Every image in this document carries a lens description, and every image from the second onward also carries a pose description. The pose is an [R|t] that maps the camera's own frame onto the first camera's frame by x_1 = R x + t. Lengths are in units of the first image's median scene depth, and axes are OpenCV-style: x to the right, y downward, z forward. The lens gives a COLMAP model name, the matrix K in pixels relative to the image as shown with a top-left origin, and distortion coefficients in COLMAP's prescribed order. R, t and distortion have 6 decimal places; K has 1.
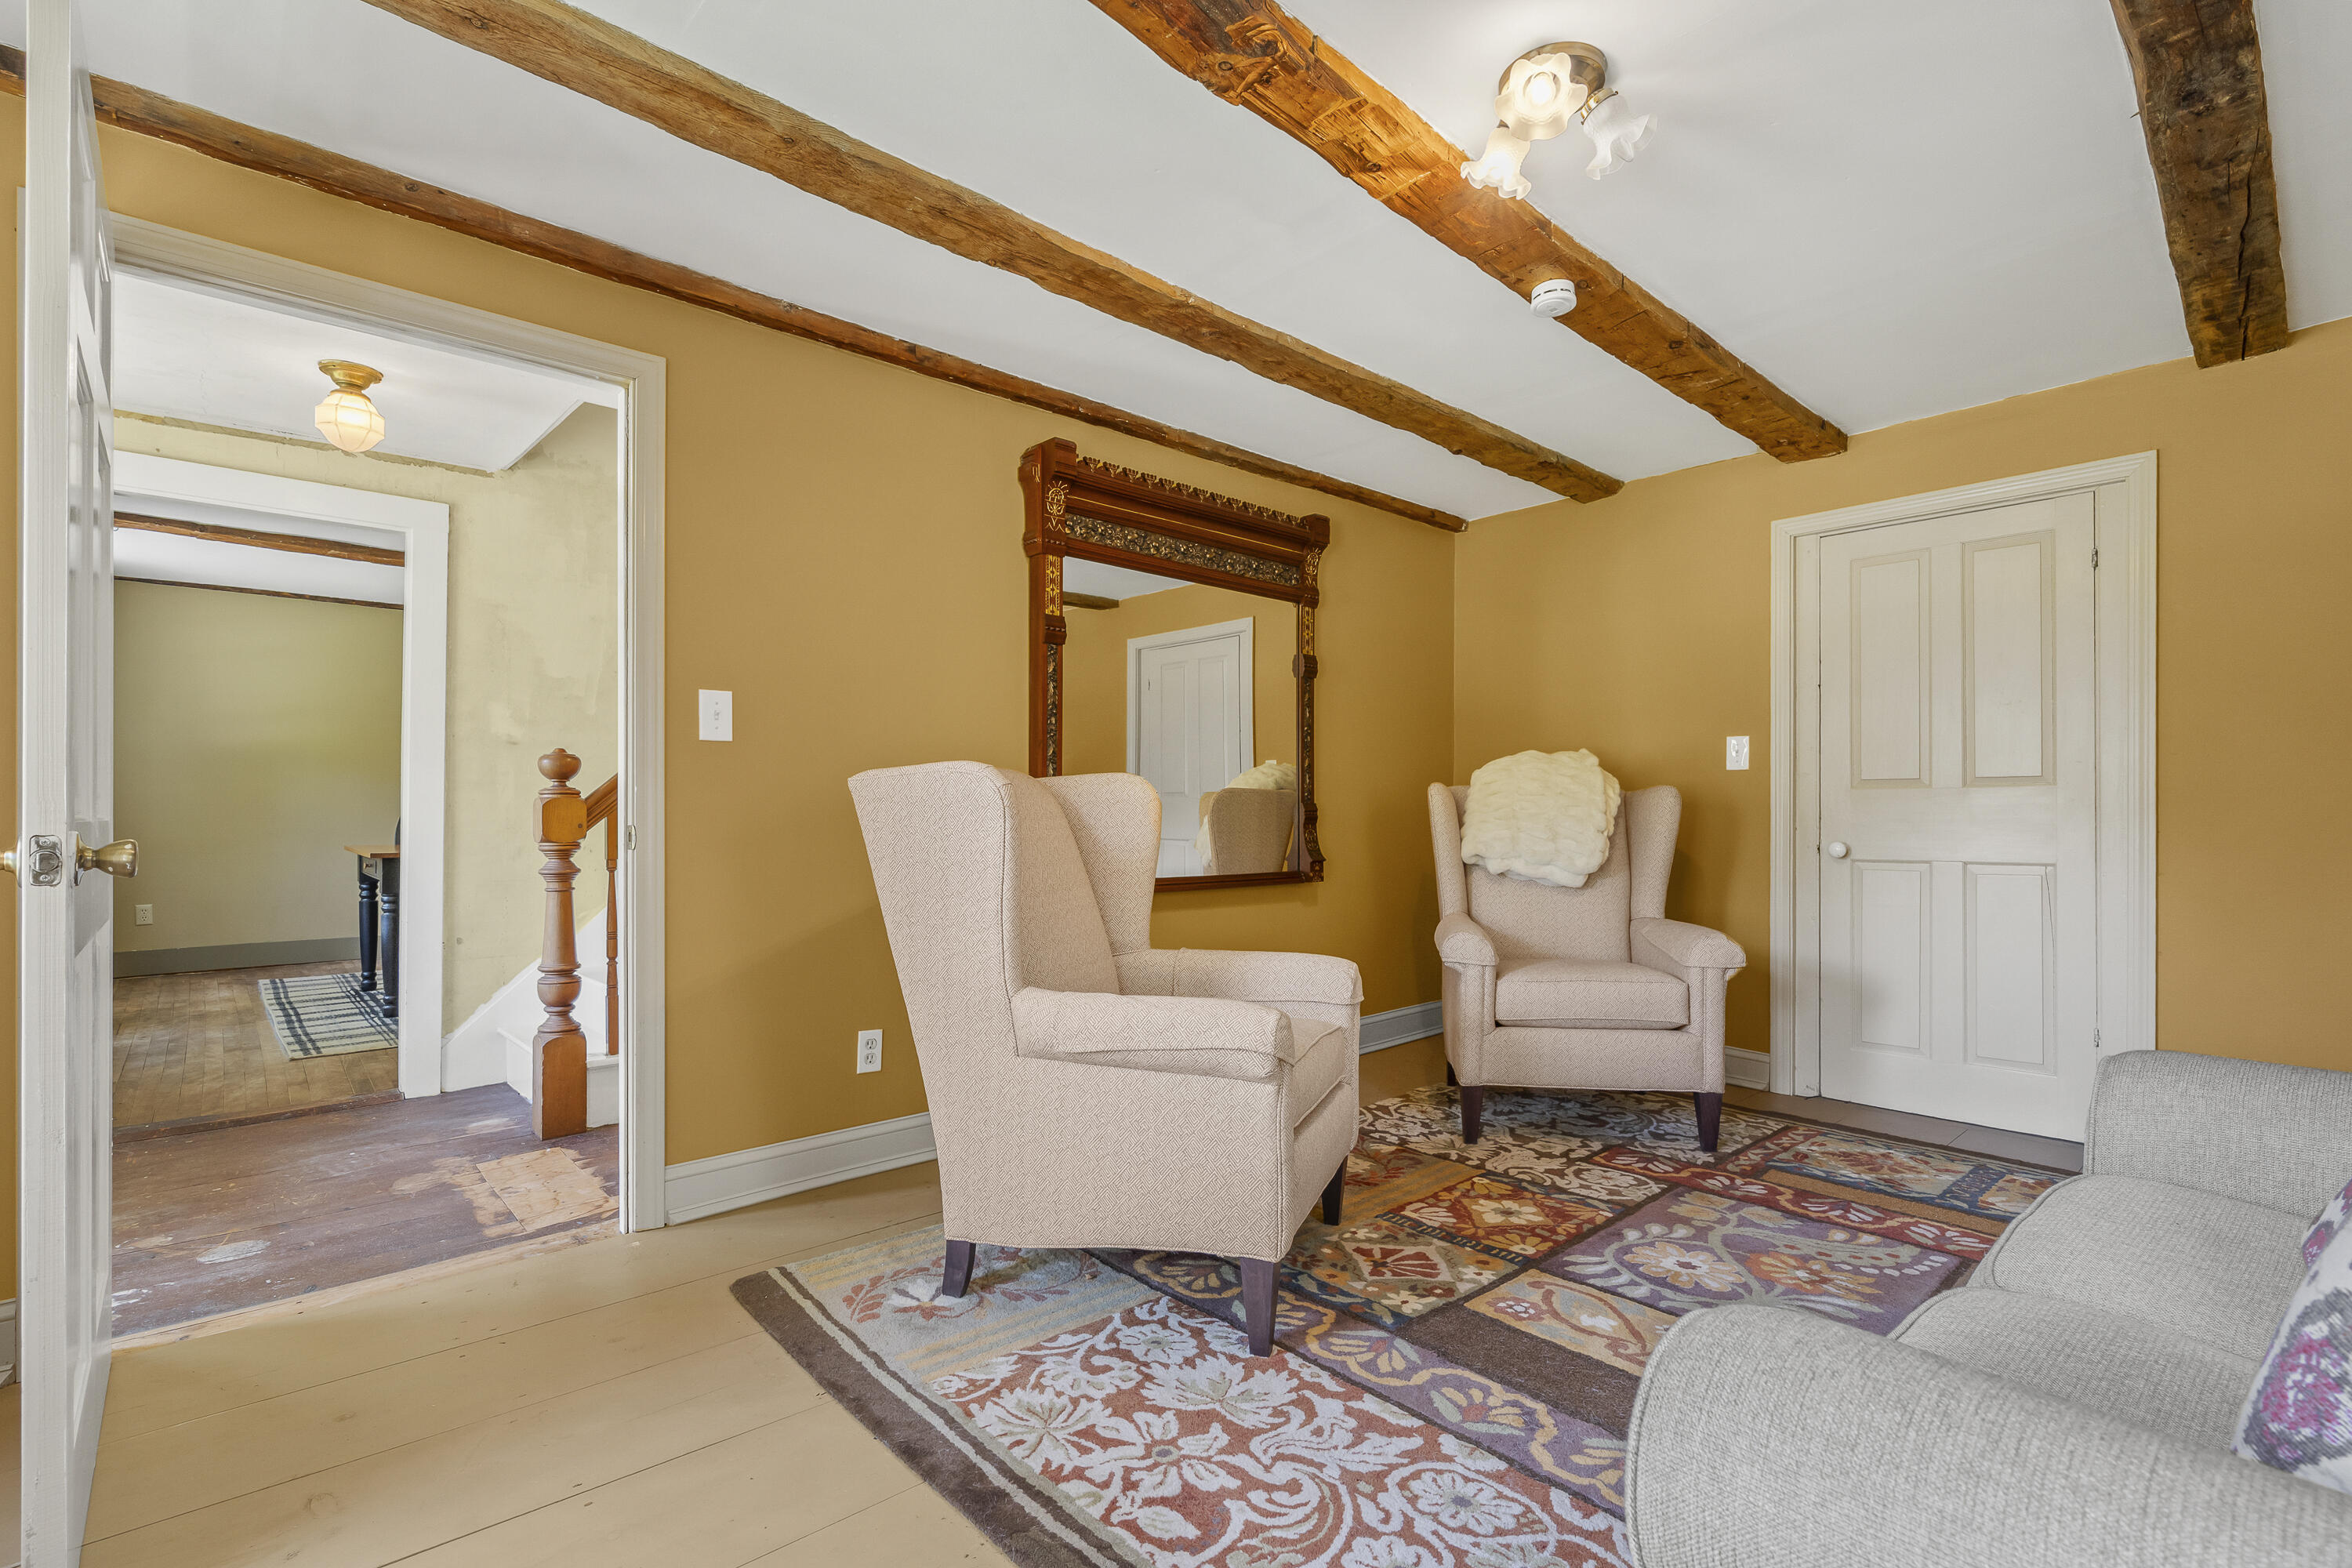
lens RADIAL K [[1081.3, 0, 1176.9], [0, 1081.3, 805.5], [0, 0, 1]] dist [-0.019960, 0.005533]
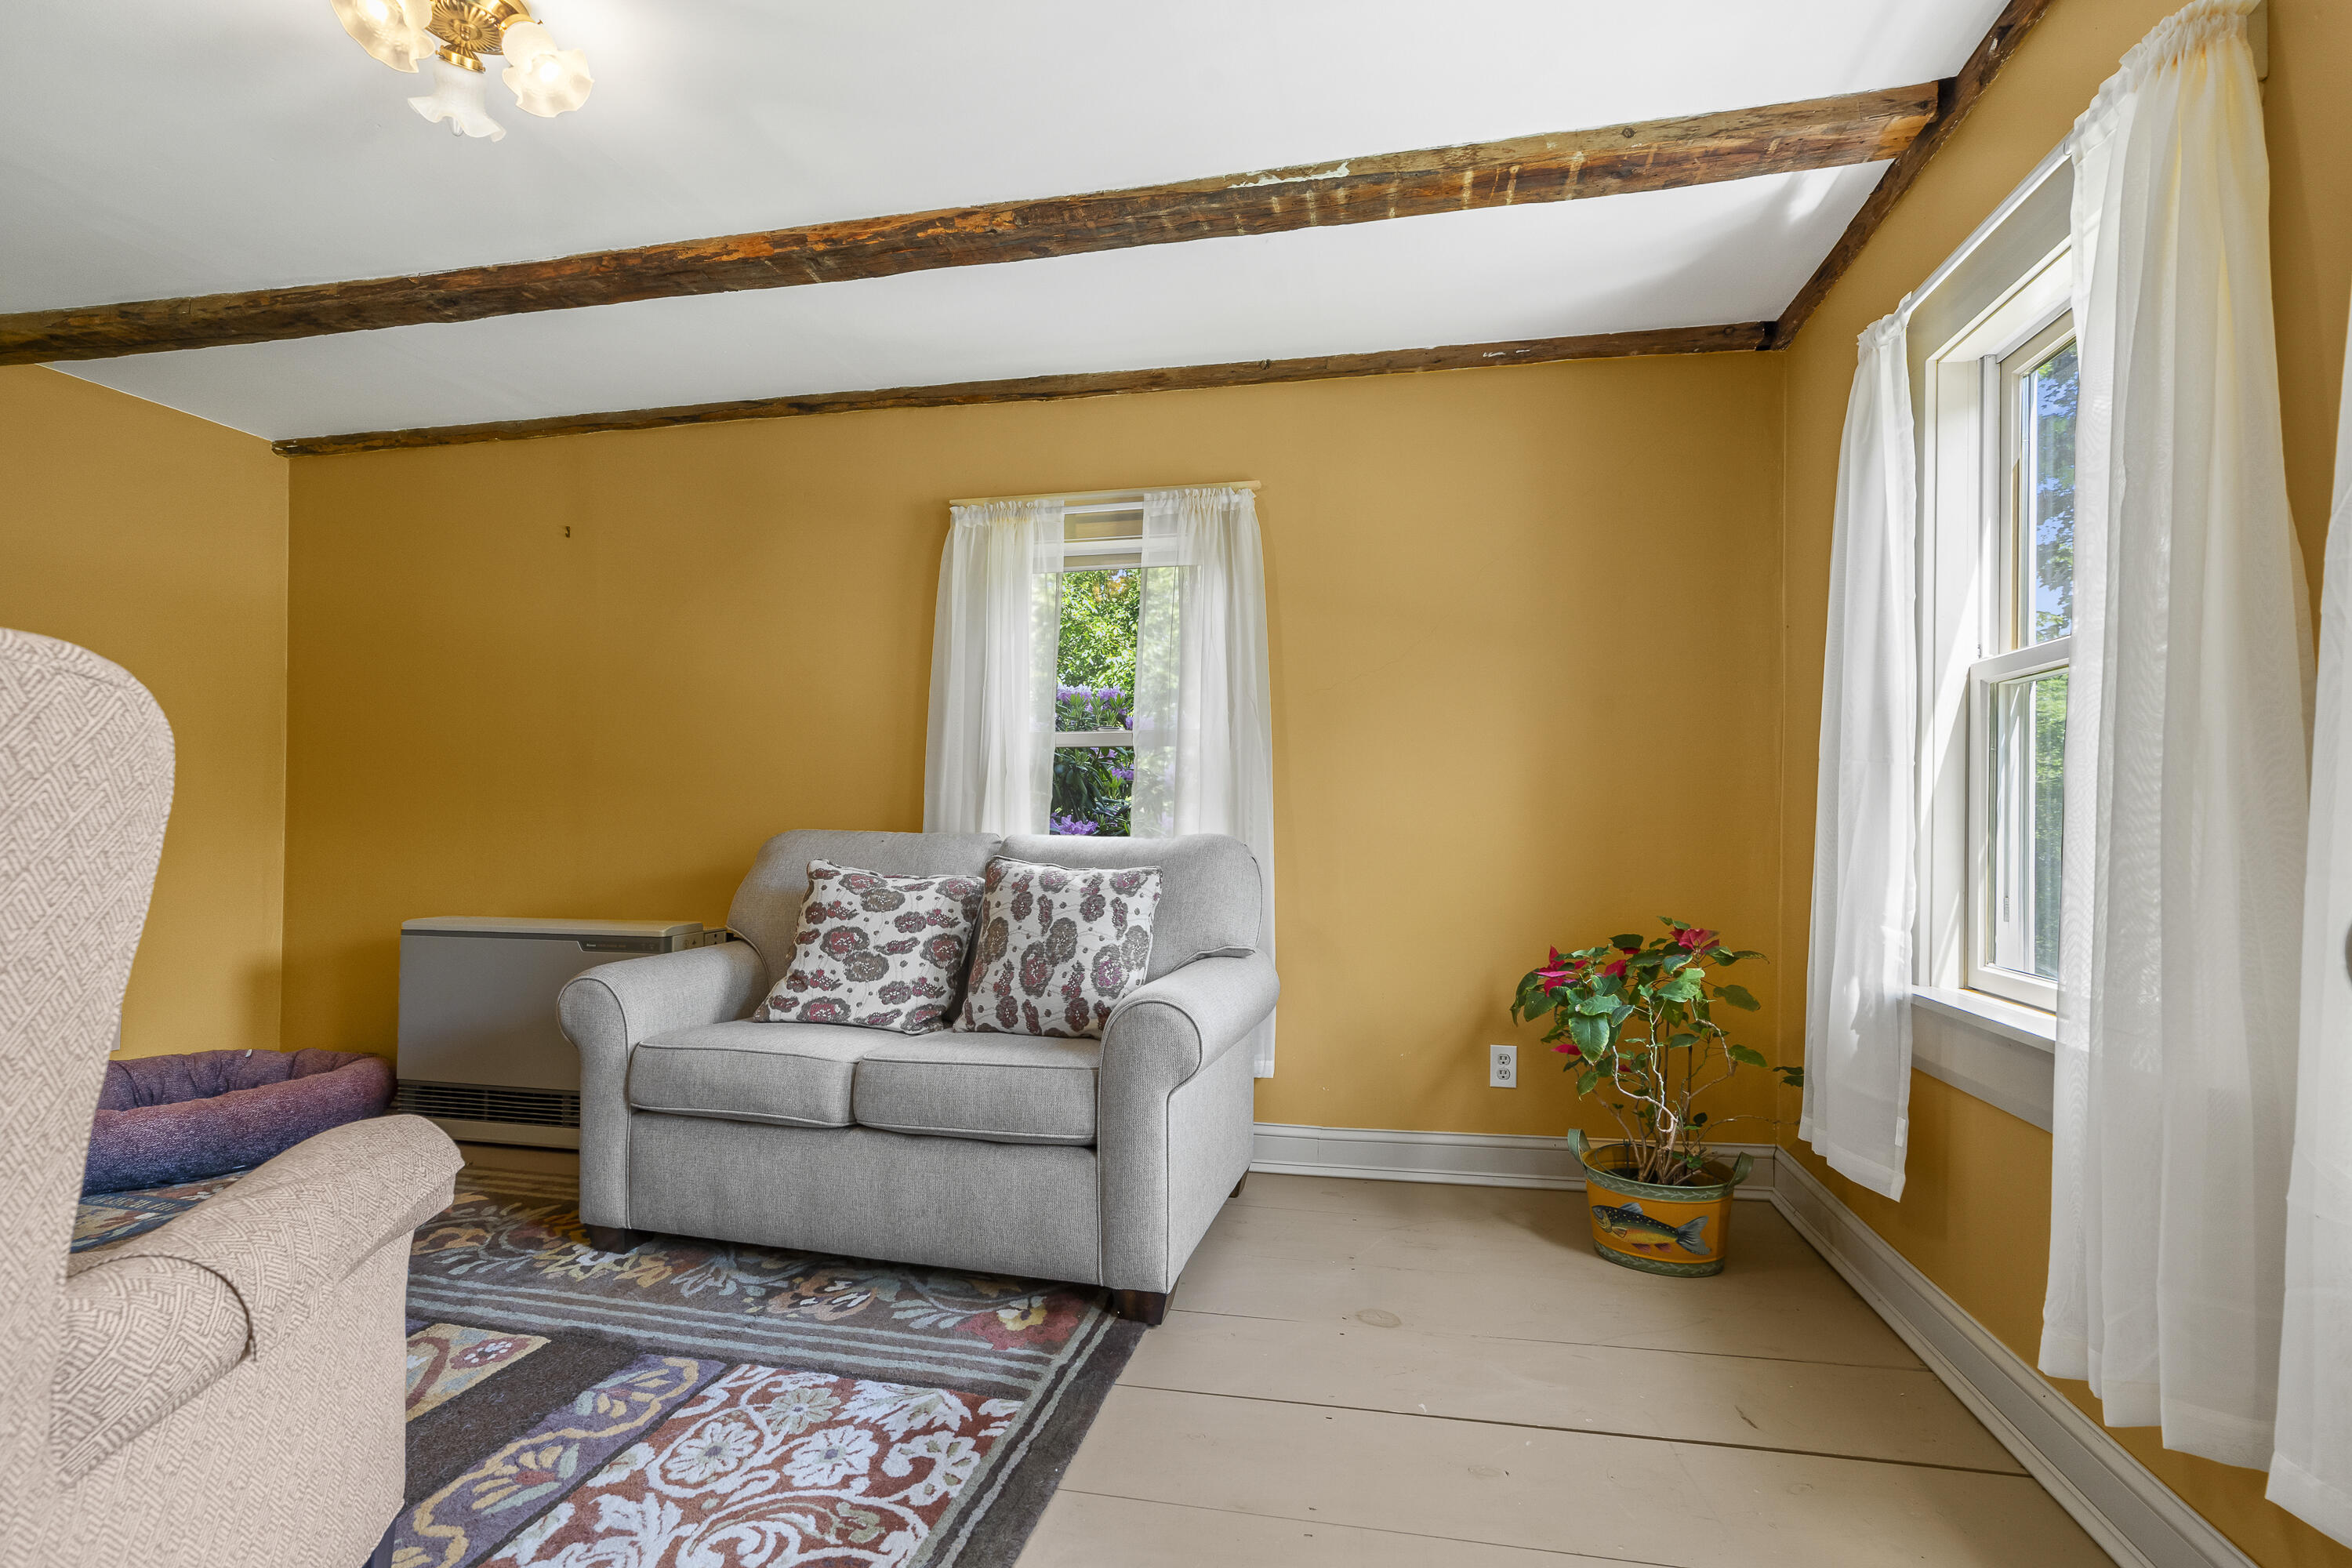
lens RADIAL K [[1075.5, 0, 1174.4], [0, 1075.5, 792.1], [0, 0, 1]] dist [-0.014365, 0.005507]
pose [[-0.579255, 0.013560, 0.815034, -0.874405], [-0.014924, 0.999518, -0.027236, 0.002809], [-0.815010, -0.027940, -0.578773, 1.230698]]
